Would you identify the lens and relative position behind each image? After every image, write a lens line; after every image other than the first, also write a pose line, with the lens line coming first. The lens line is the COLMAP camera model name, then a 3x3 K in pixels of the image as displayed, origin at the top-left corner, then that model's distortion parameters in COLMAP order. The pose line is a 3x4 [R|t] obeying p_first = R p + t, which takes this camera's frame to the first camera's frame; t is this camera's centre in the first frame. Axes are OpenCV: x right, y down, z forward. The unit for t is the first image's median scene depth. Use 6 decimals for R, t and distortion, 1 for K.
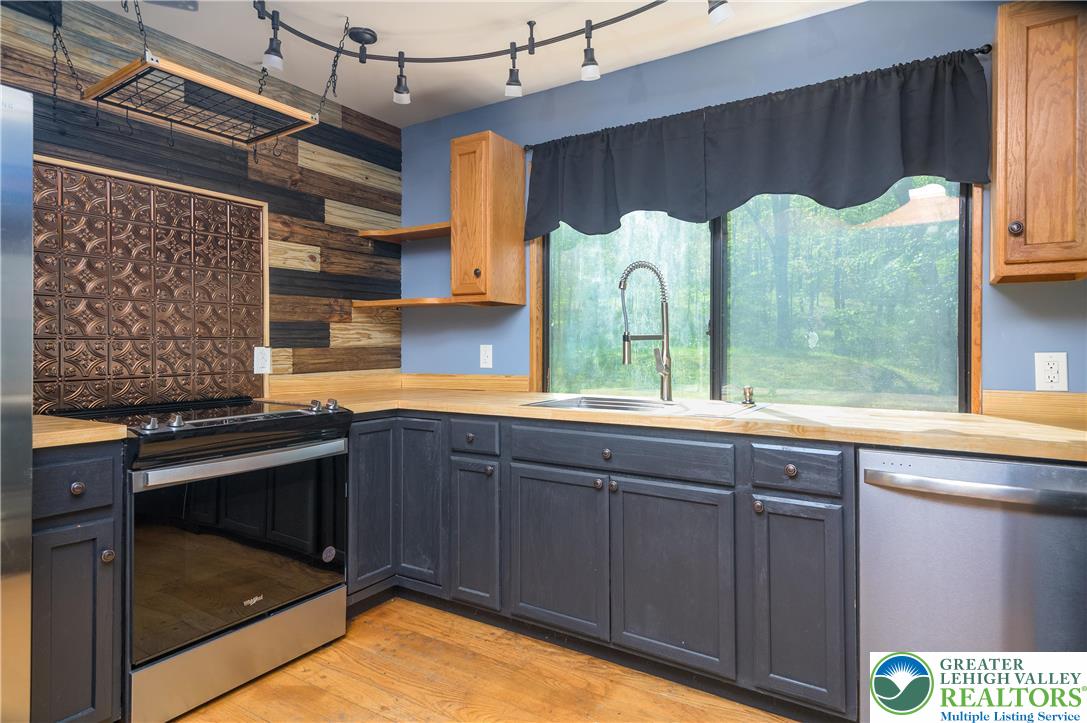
lens RADIAL K [[620.5, 0, 542.9], [0, 620.5, 344.9], [0, 0, 1]] dist [0.038558, -0.004640]
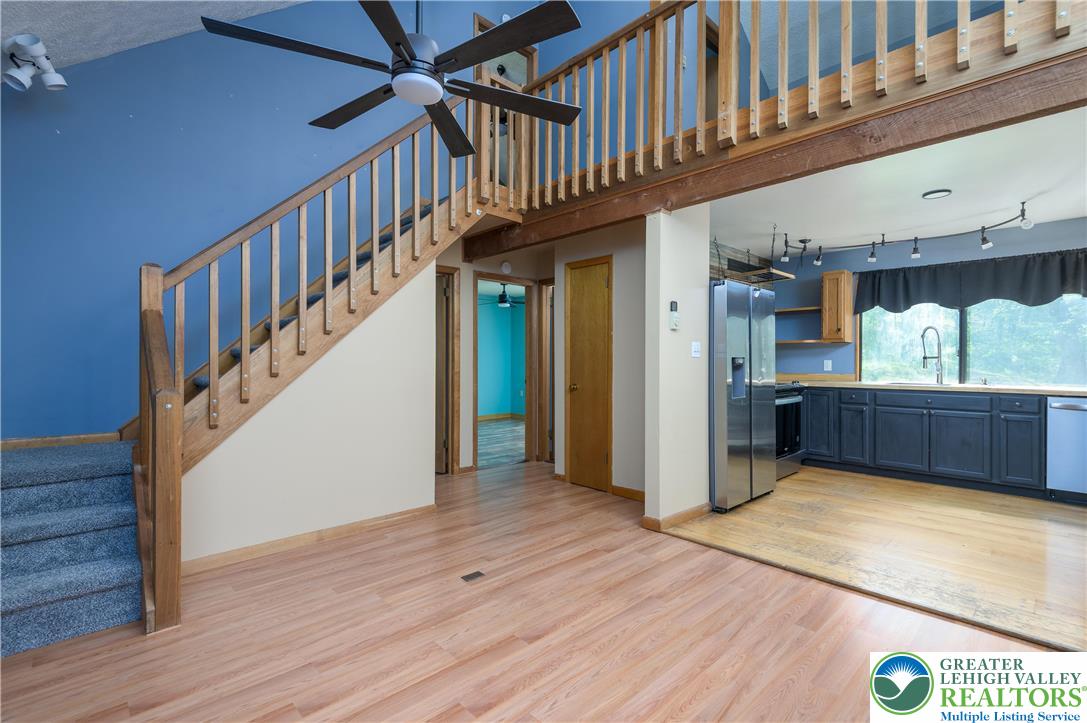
lens RADIAL K [[494.8, 0, 539.3], [0, 494.8, 361.1], [0, 0, 1]] dist [0.003261, -0.003500]
pose [[0.968540, 0.000162, -0.248859, -0.913809], [0.001525, 0.999977, 0.006586, -0.014343], [0.248855, -0.006758, 0.968517, -1.366310]]
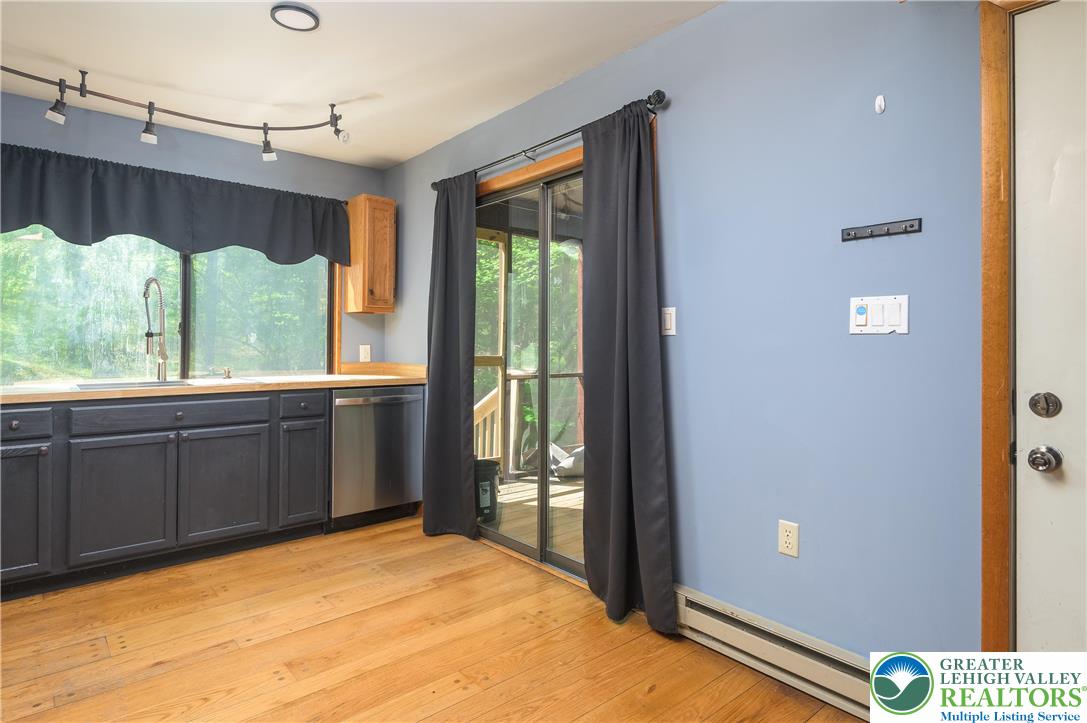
lens RADIAL K [[585.5, 0, 544.9], [0, 585.5, 341.1], [0, 0, 1]] dist [0.017415, -0.011346]
pose [[0.281877, 0.002468, 0.959447, -0.891531], [-0.007212, 0.999974, -0.000454, -0.003214], [-0.959423, -0.006791, 0.281888, -0.179558]]
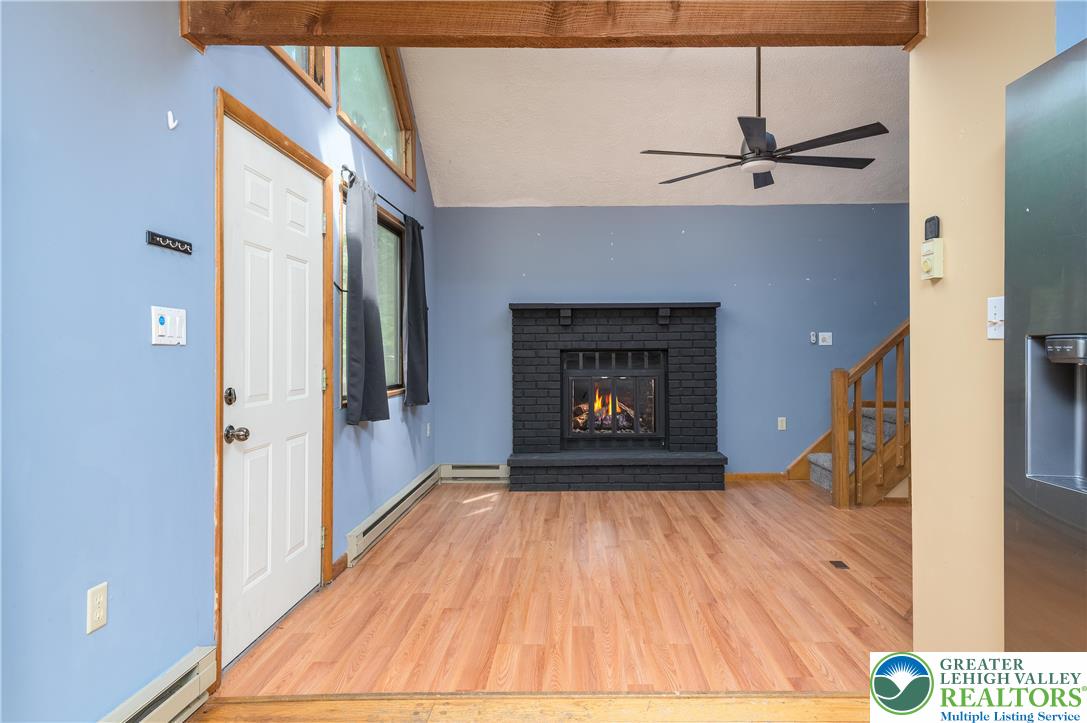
lens RADIAL K [[620.5, 0, 577.6], [0, 620.5, 349.3], [0, 0, 1]] dist [0.038558, -0.004640]
pose [[-0.839131, -0.002003, -0.543926, -0.034693], [0.004865, 0.999926, -0.011188, 0.001690], [0.543908, -0.012034, -0.839059, 0.610101]]
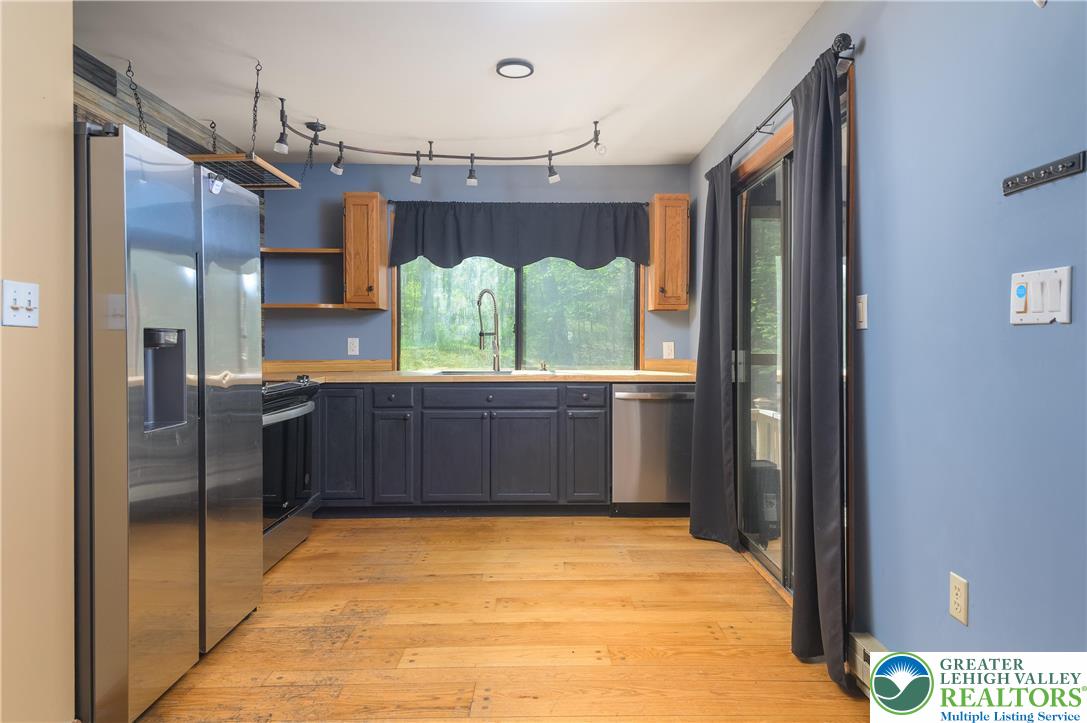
lens RADIAL K [[652.5, 0, 553.3], [0, 652.5, 343.7], [0, 0, 1]] dist [0.034269, -0.010531]
pose [[0.833210, -0.005391, 0.552930, -0.735222], [-0.000455, 0.999945, 0.010435, -0.004081], [-0.552956, -0.008947, 0.833162, -0.636830]]
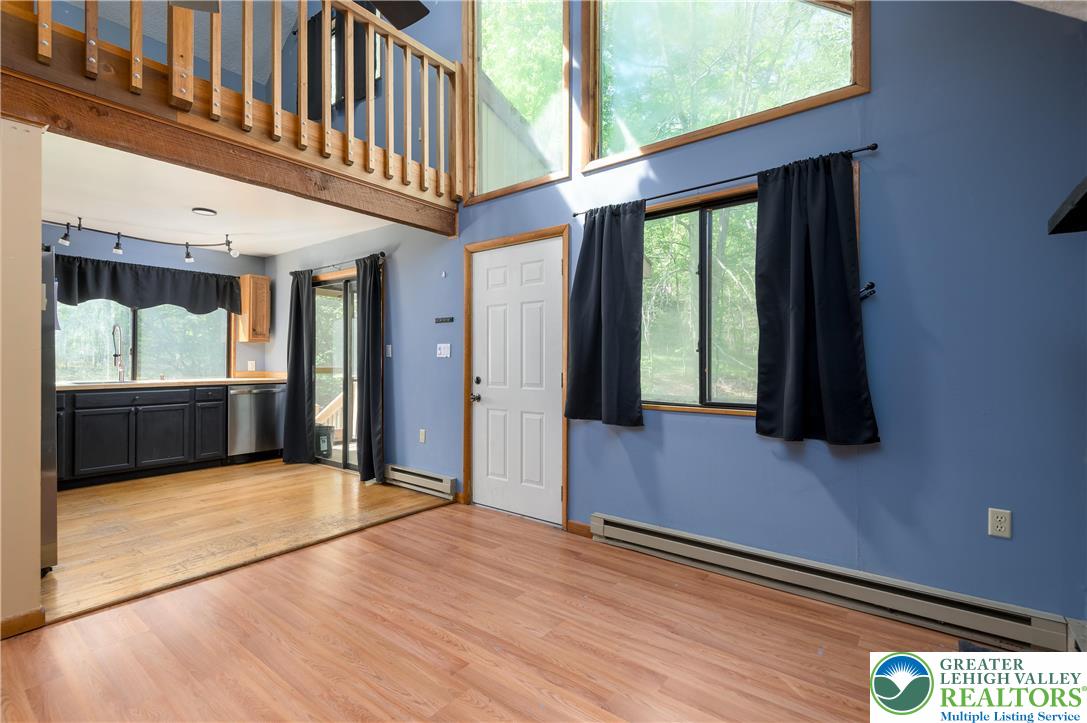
lens RADIAL K [[494.8, 0, 558.6], [0, 494.8, 360.5], [0, 0, 1]] dist [0.003261, -0.003500]
pose [[0.067329, -0.005063, 0.997718, -1.787025], [-0.008546, 0.999948, 0.005651, -0.018449], [-0.997694, -0.008907, 0.067282, -0.913037]]
